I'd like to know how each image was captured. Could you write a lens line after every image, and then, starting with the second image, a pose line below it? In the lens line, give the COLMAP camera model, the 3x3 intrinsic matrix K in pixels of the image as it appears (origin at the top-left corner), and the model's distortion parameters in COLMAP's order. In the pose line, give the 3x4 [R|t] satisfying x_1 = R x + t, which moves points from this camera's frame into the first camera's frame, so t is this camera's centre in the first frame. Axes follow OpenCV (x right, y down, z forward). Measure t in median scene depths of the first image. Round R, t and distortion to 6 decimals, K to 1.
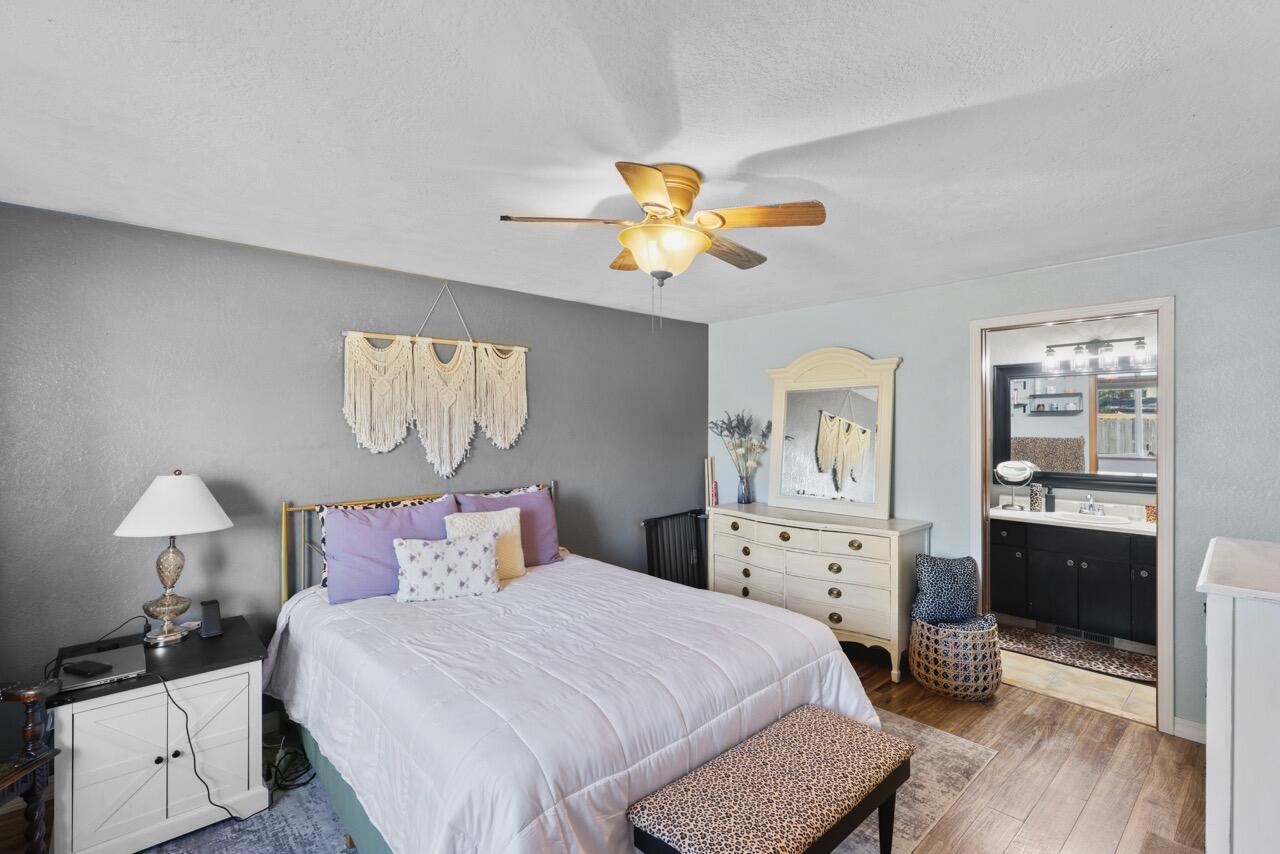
lens RADIAL K [[586.1, 0, 636.6], [0, 586.1, 422.9], [0, 0, 1]] dist [0.001010, -0.000716]
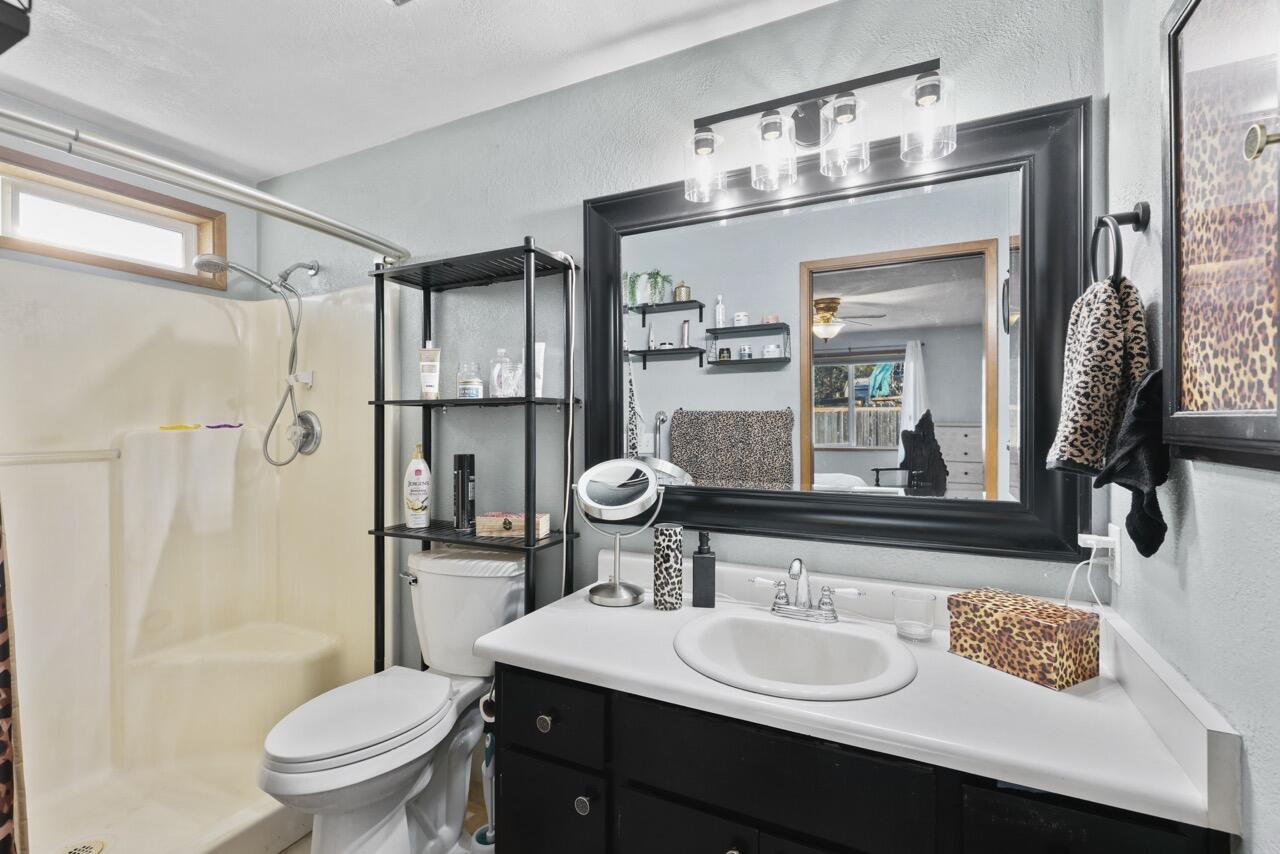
lens RADIAL K [[586.1, 0, 640.7], [0, 586.1, 423.7], [0, 0, 1]] dist [0.001010, -0.000716]
pose [[0.925869, 0.000961, 0.377843, 0.511199], [-0.002472, 0.999991, 0.003514, 0.042007], [-0.377836, -0.004188, 0.925863, 0.657333]]
